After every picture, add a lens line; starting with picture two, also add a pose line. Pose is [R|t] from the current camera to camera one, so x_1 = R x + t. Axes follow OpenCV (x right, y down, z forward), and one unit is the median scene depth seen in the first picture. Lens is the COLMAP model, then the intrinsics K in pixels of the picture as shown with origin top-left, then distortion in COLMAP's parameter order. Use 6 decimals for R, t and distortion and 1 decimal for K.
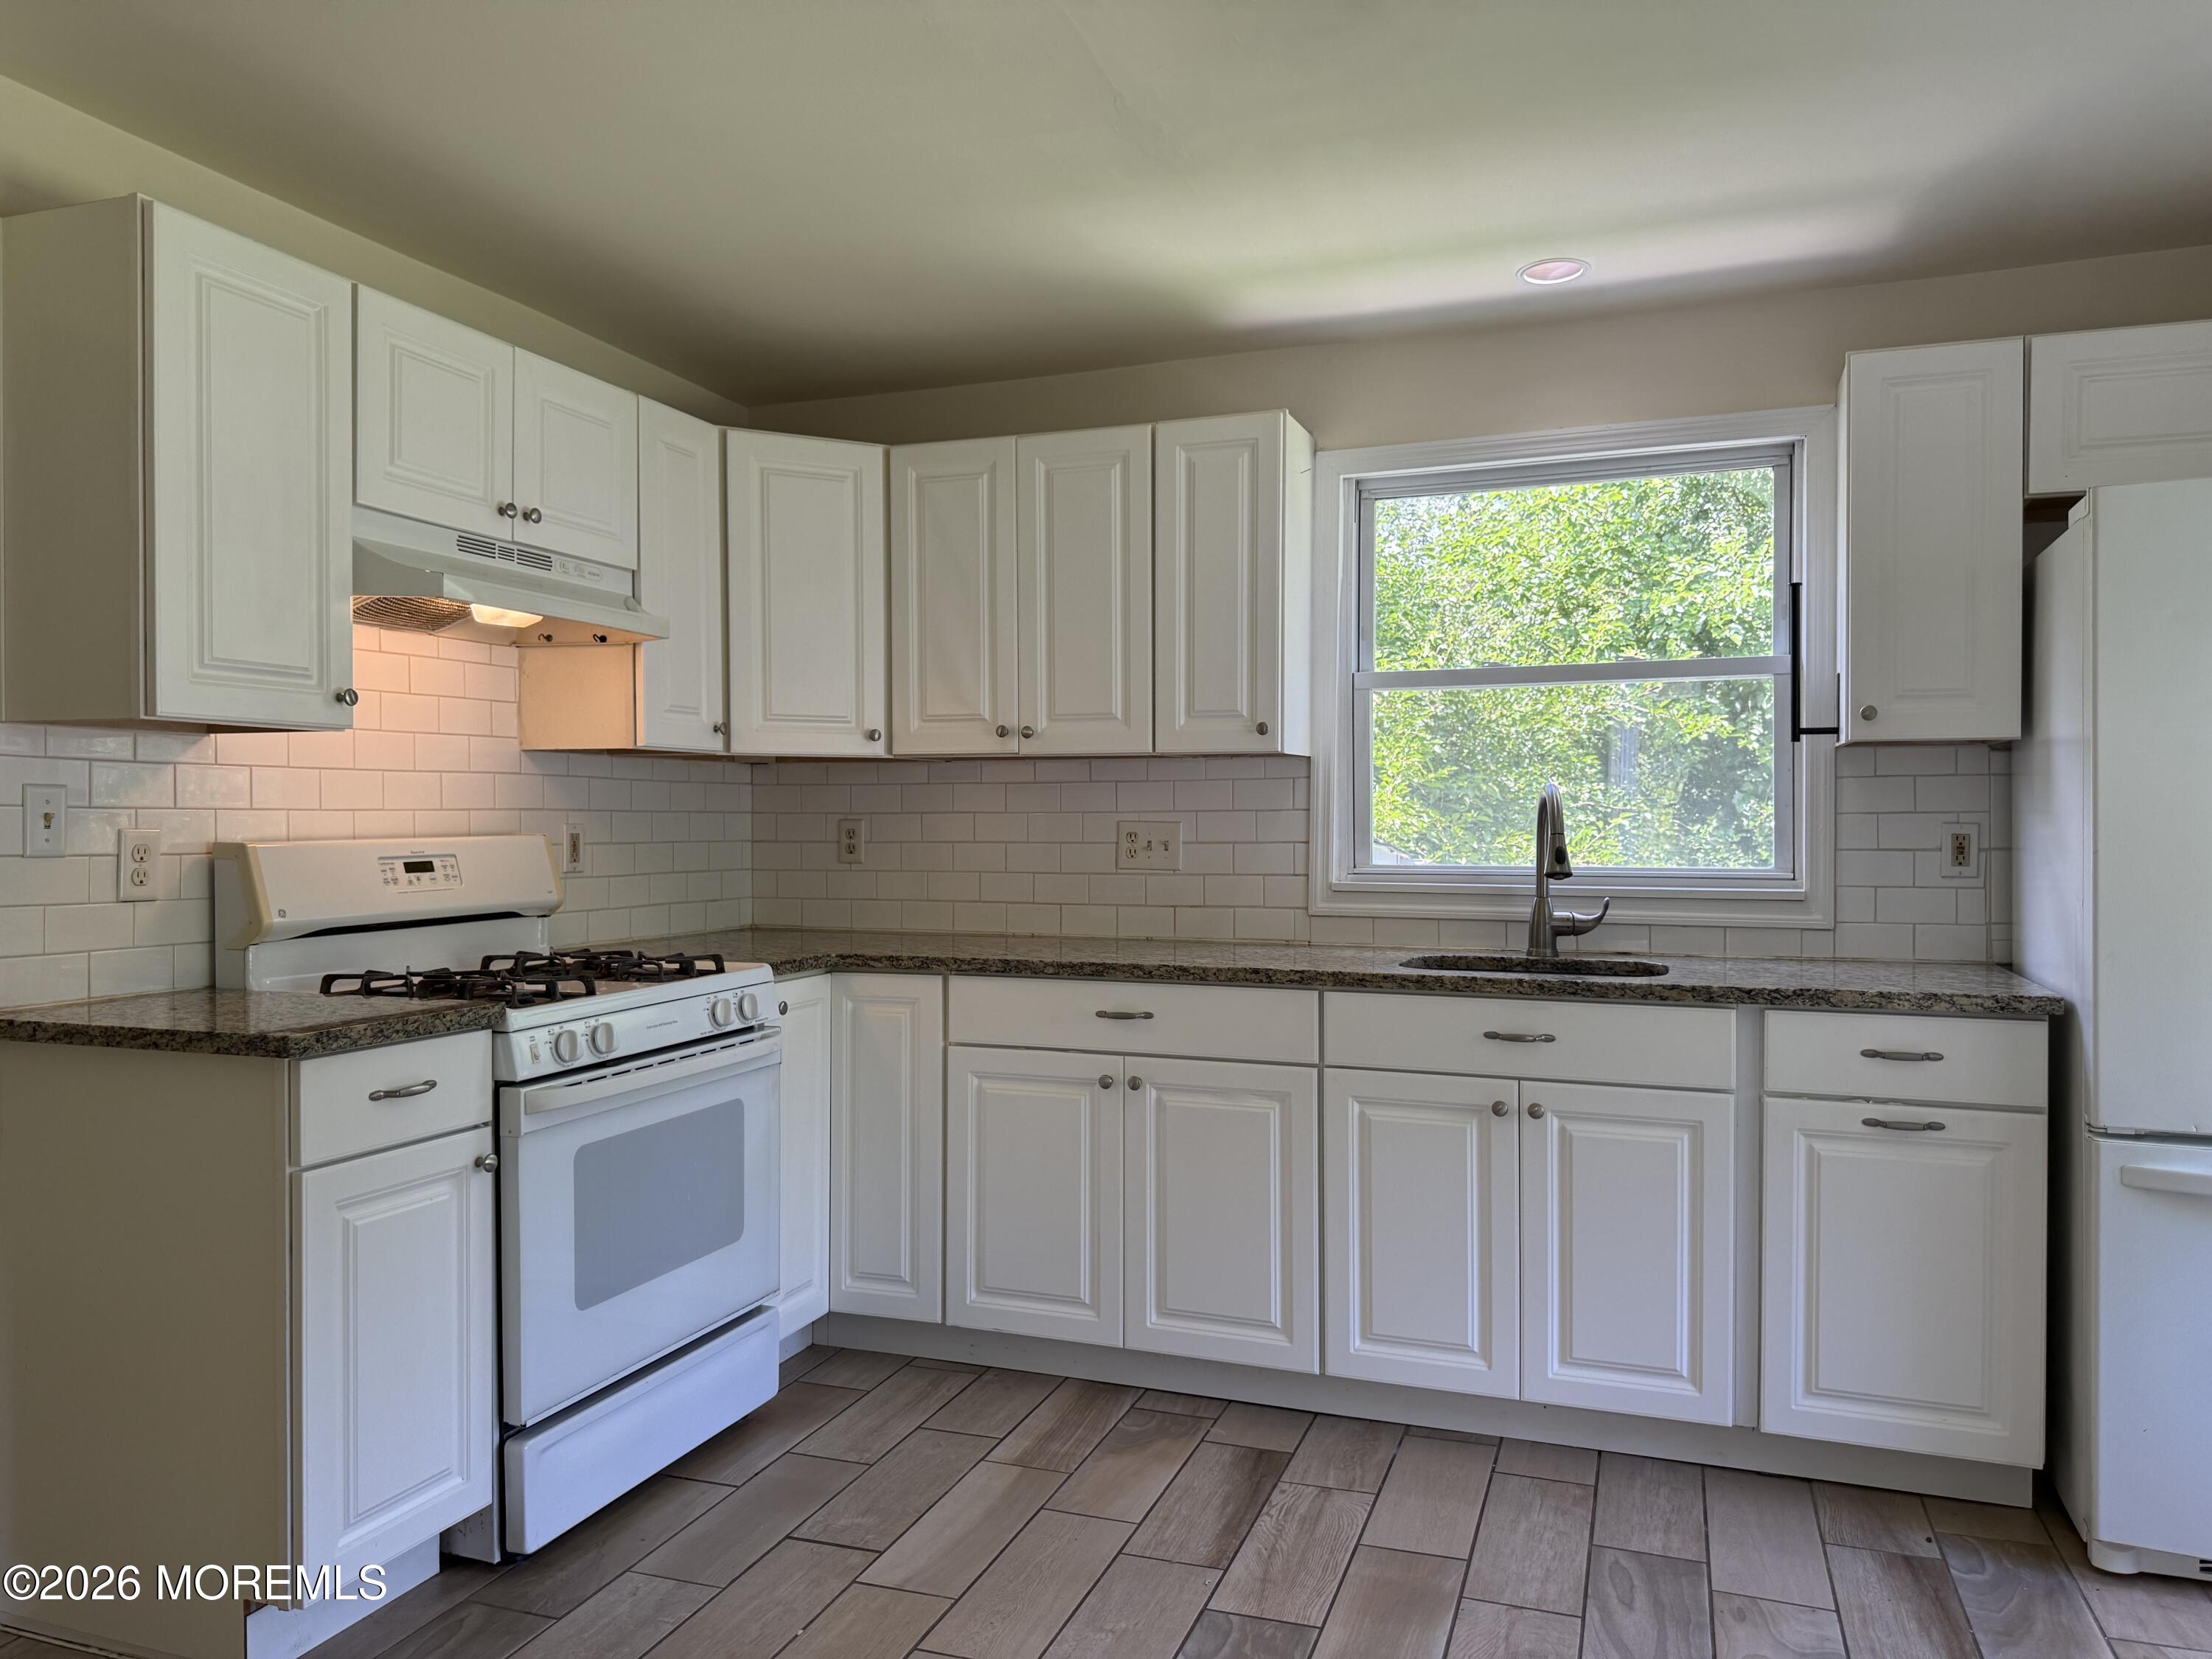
lens RADIAL K [[1567.7, 0, 1104.4], [0, 1567.7, 828.5], [0, 0, 1]] dist [0.046161, -0.049264]
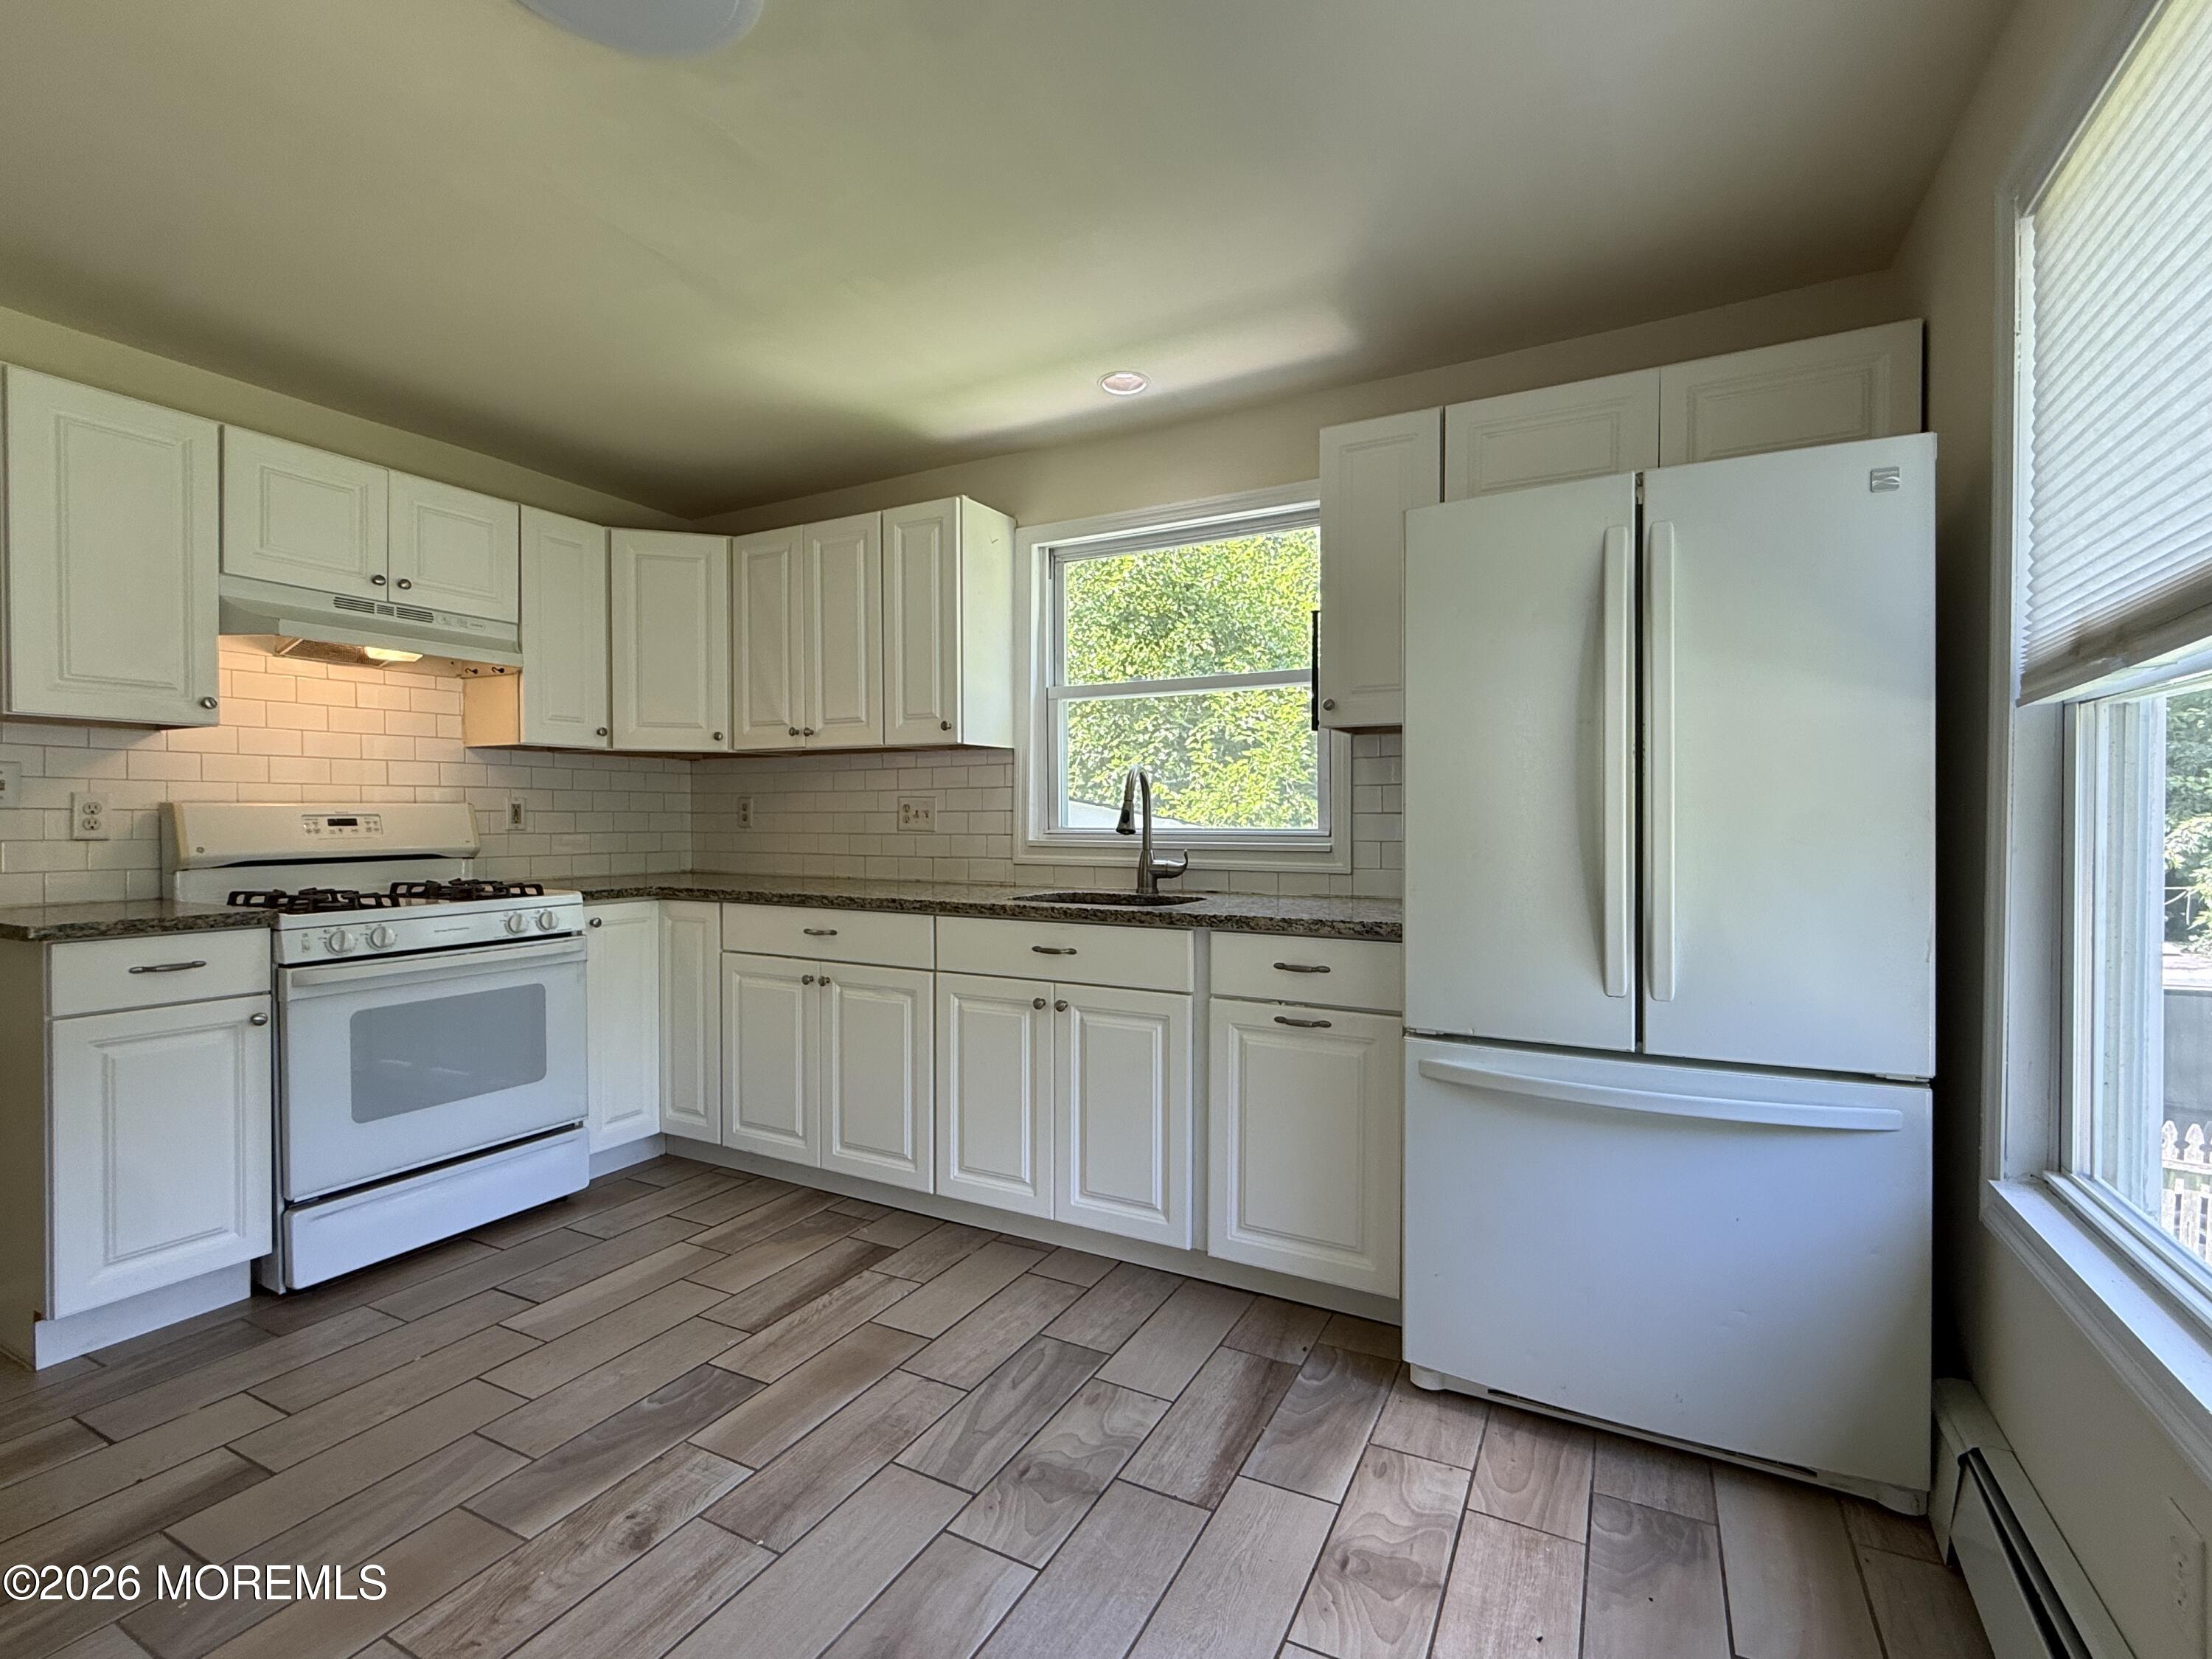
lens RADIAL K [[1020.8, 0, 1101.1], [0, 1020.8, 826.1], [0, 0, 1]] dist [-0.000954, 0.002783]
pose [[0.989818, 0.001804, -0.142324, 0.420826], [-0.001342, 0.999994, 0.003339, 0.024008], [0.142329, -0.003113, 0.989814, 0.148230]]
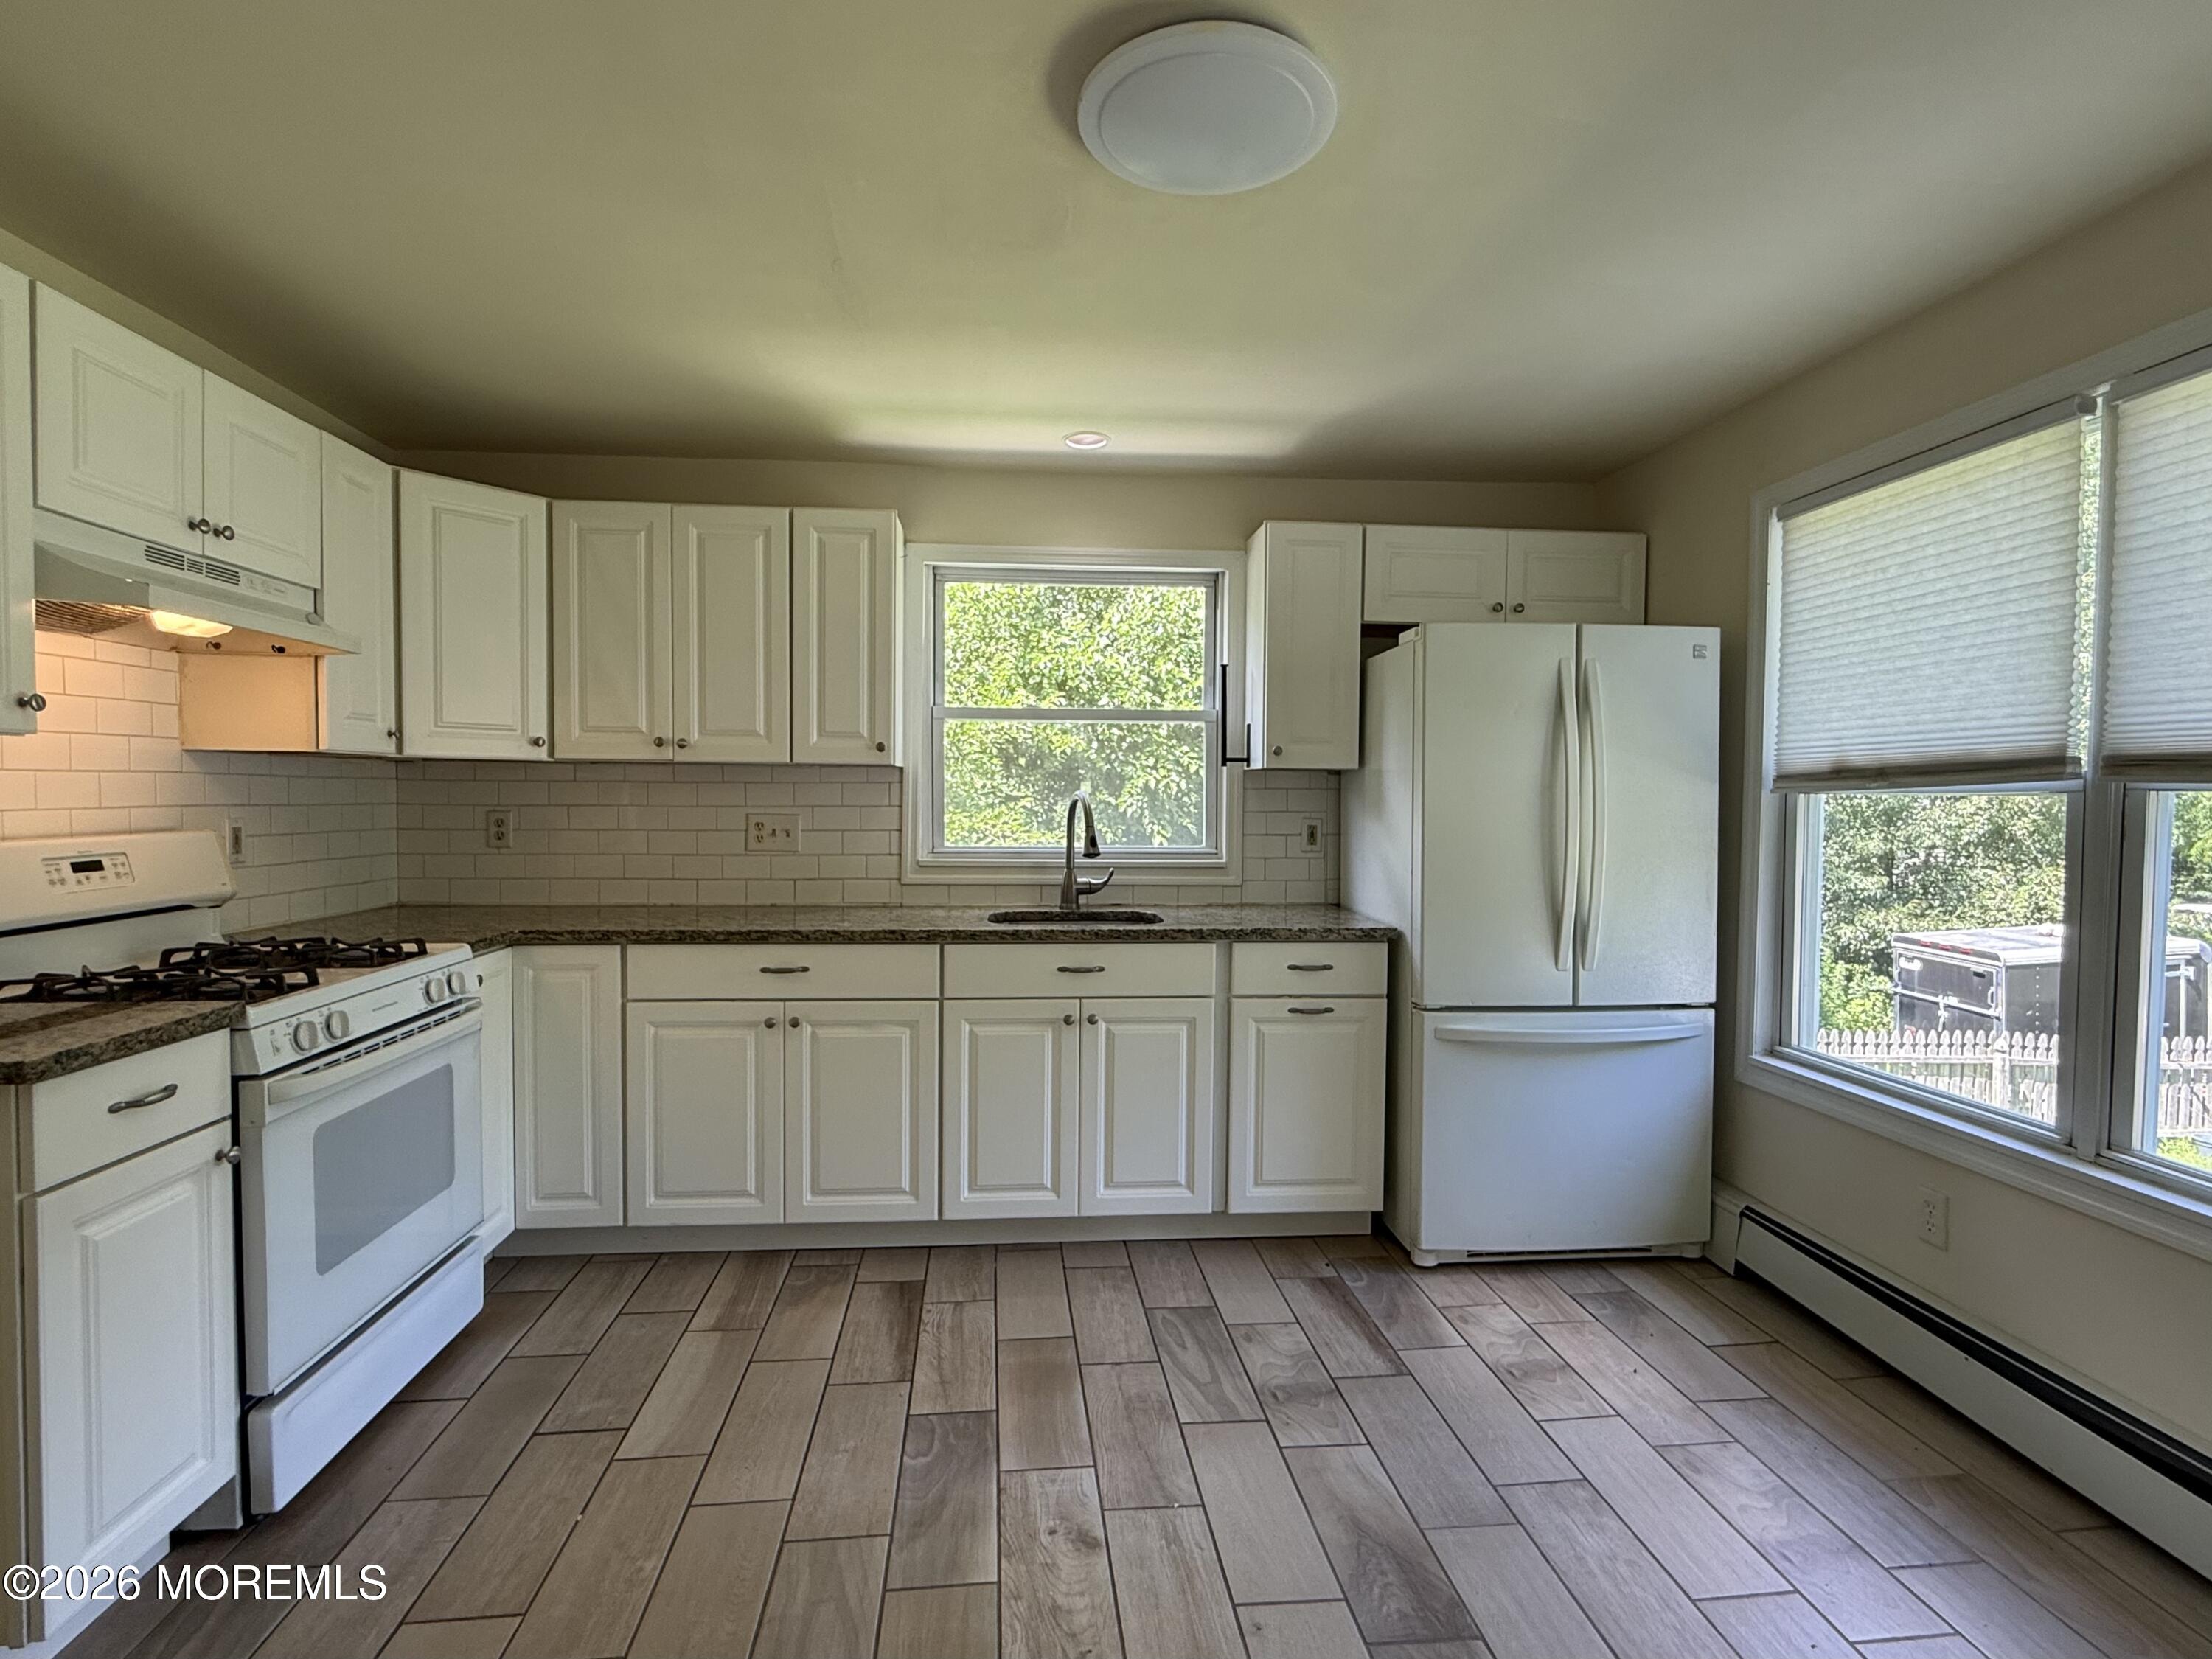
lens RADIAL K [[1092.4, 0, 1101.3], [0, 1092.4, 825.9], [0, 0, 1]] dist [-0.000254, 0.002265]
pose [[0.904568, -0.004671, 0.426304, -0.145348], [-0.005386, 0.999735, 0.022384, -0.021646], [-0.426296, -0.022544, 0.904303, 0.085431]]
